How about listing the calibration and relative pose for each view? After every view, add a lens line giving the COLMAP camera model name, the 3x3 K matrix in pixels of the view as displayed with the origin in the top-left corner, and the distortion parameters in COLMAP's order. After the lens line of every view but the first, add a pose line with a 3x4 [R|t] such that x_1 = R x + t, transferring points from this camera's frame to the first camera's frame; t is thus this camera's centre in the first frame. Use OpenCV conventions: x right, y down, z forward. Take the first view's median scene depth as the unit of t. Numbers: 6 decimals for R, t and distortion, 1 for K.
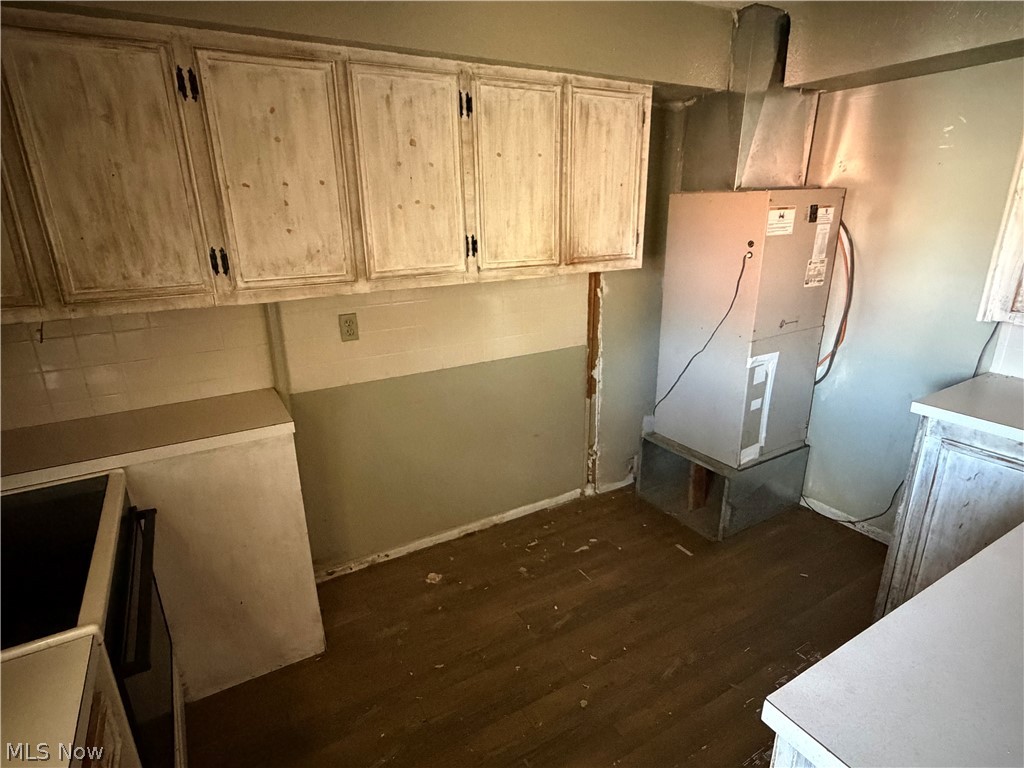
lens RADIAL K [[544.6, 0, 505.2], [0, 544.6, 385.8], [0, 0, 1]] dist [-0.002062, 0.000199]
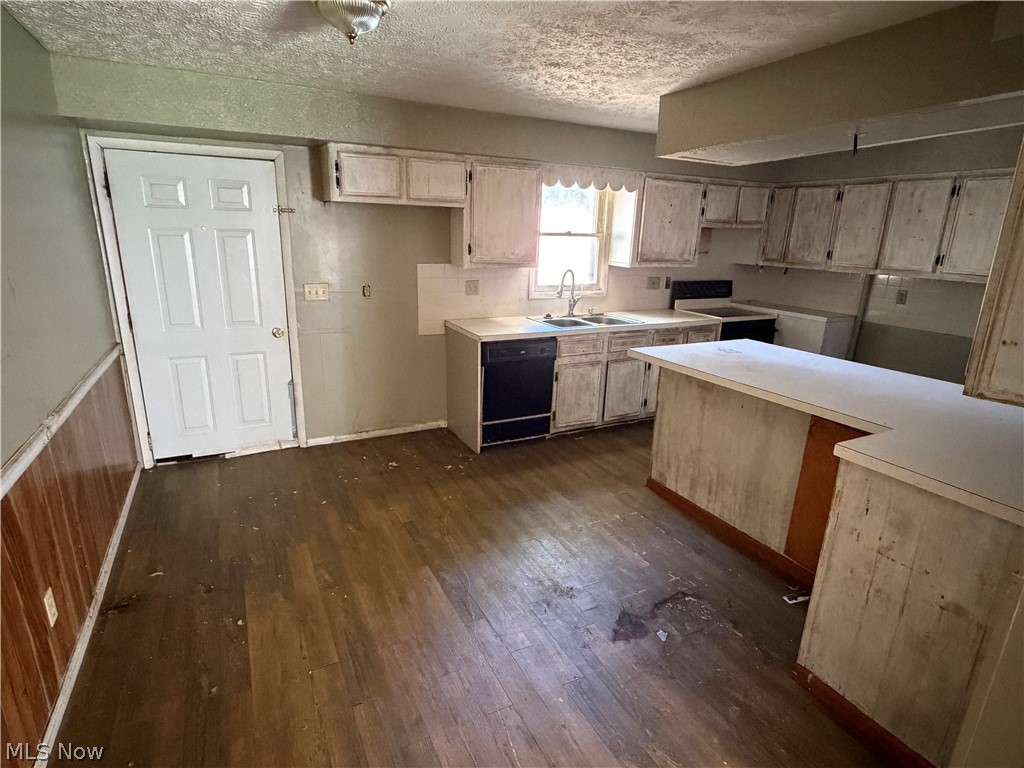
lens RADIAL K [[544.6, 0, 509.7], [0, 544.6, 384.1], [0, 0, 1]] dist [-0.002062, 0.000199]
pose [[-0.046086, 0.288444, -0.956387, 2.128140], [-0.332230, 0.898477, 0.286988, 0.102456], [0.942072, 0.330966, 0.054422, -0.441251]]
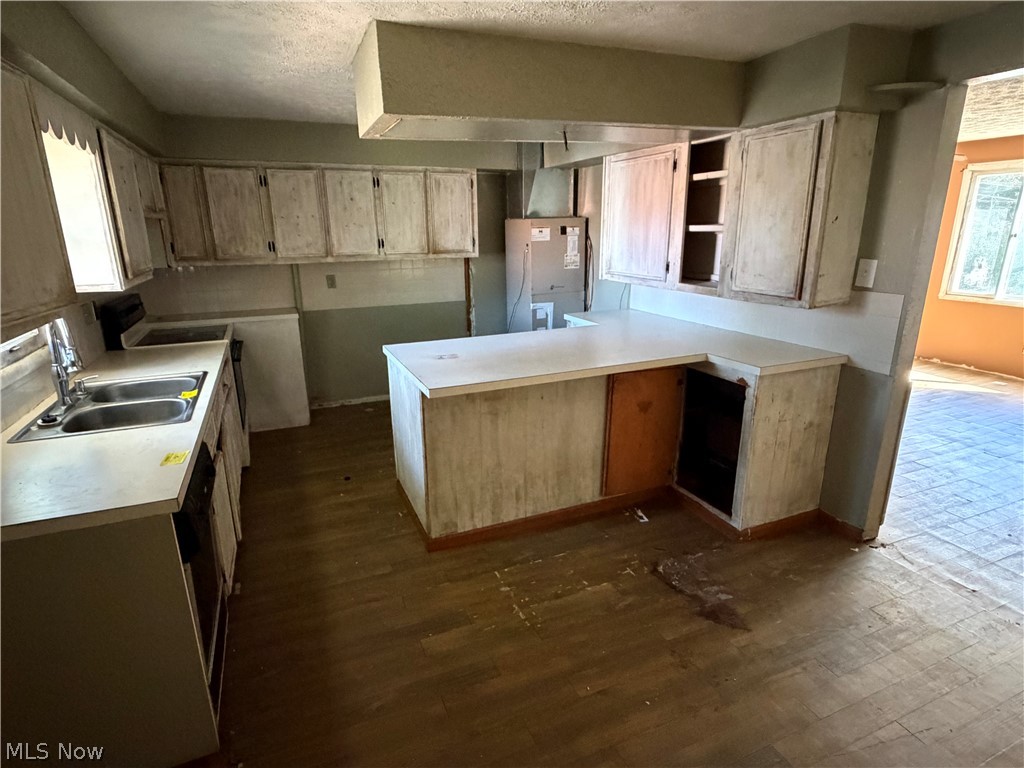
lens RADIAL K [[544.6, 0, 506.2], [0, 544.6, 386.1], [0, 0, 1]] dist [-0.002062, 0.000199]
pose [[0.992826, 0.040474, -0.112508, 0.766302], [-0.043560, 0.998735, -0.025109, 0.383721], [0.111350, 0.029830, 0.993333, -1.213250]]
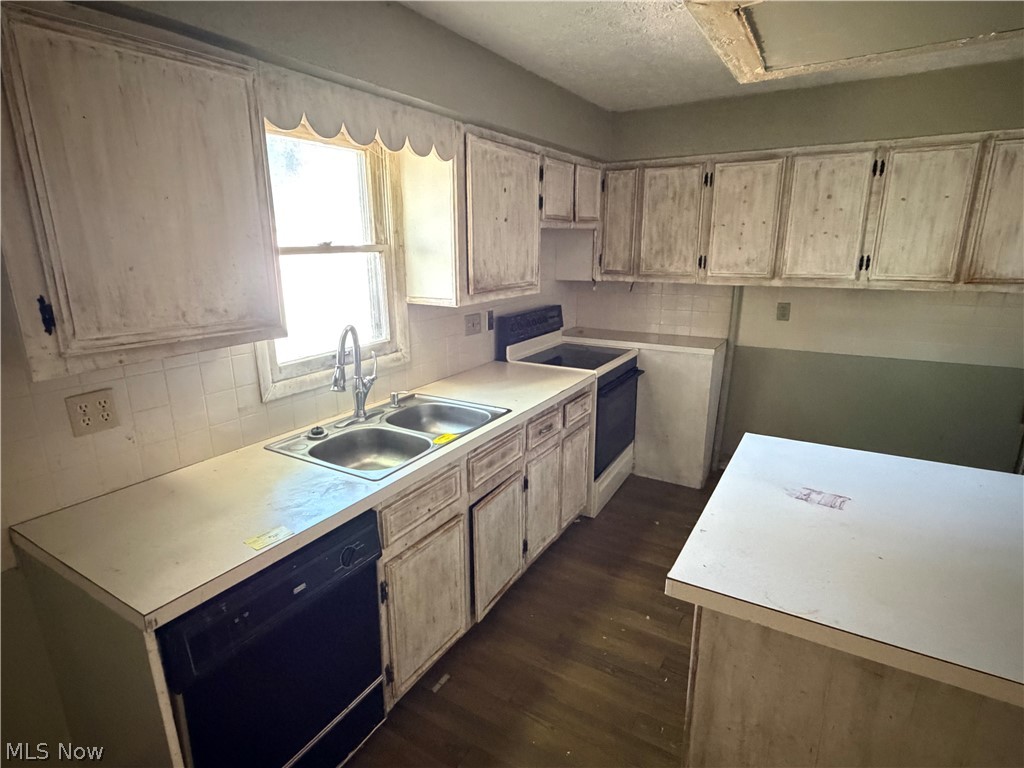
lens RADIAL K [[544.6, 0, 507.7], [0, 544.6, 385.5], [0, 0, 1]] dist [-0.002062, 0.000199]
pose [[0.483161, 0.236654, -0.842942, 0.818268], [-0.269315, 0.956269, 0.114103, 0.153121], [0.833082, 0.171887, 0.525766, -0.517717]]
